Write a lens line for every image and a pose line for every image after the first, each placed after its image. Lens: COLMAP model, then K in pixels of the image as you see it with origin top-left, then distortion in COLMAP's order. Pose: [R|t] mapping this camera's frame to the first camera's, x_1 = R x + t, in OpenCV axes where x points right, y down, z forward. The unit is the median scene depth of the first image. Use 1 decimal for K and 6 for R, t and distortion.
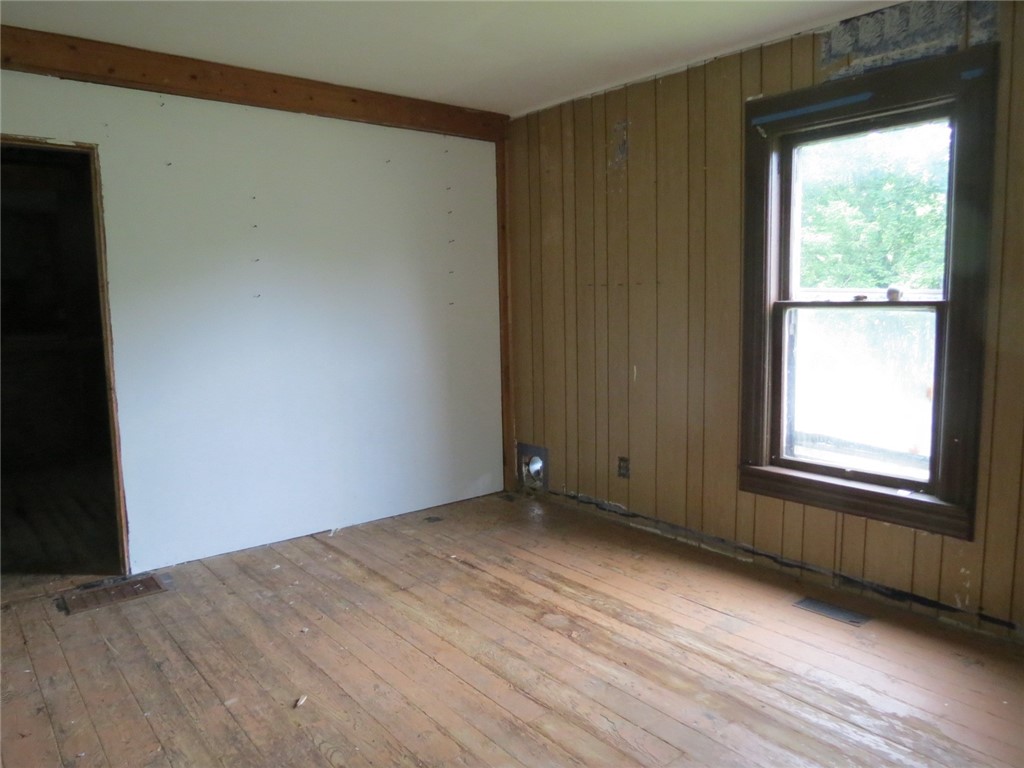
lens RADIAL K [[729.0, 0, 512.0], [0, 729.0, 384.0], [0, 0, 1]] dist [-0.015911, 0.001057]
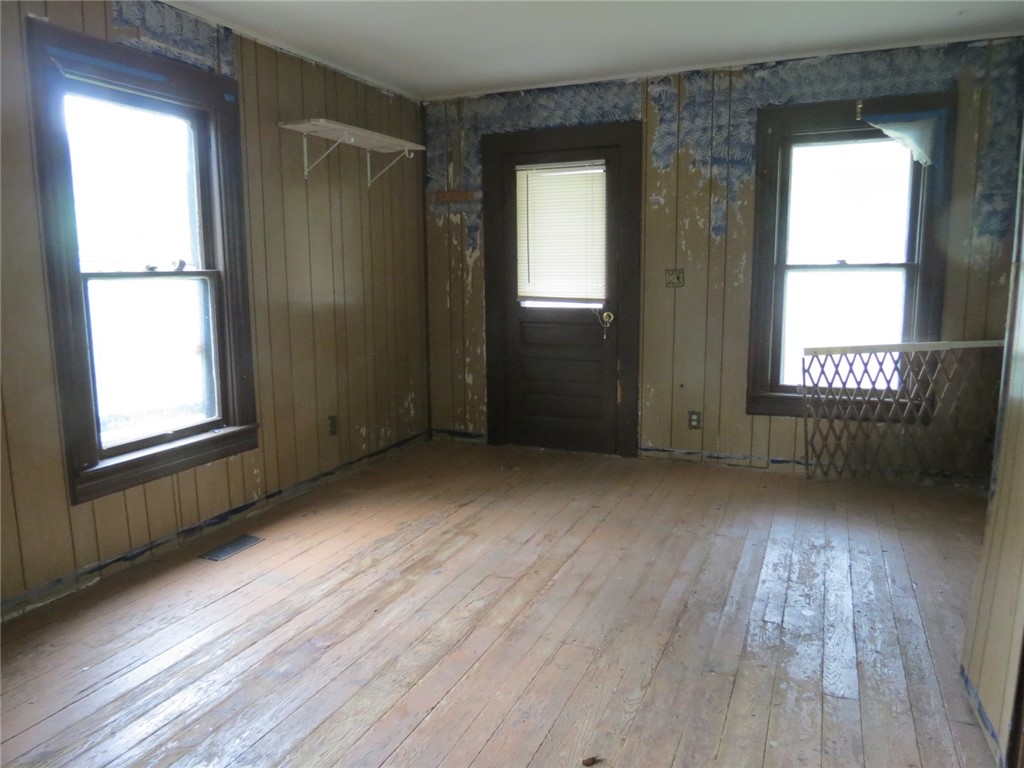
lens RADIAL K [[712.1, 0, 512.0], [0, 712.1, 384.0], [0, 0, 1]] dist [-0.029660, -0.001619]
pose [[-0.452228, -0.126007, 0.882957, -0.746863], [0.118375, 0.972732, 0.199448, -0.109123], [-0.884012, 0.194716, -0.424980, 1.116701]]
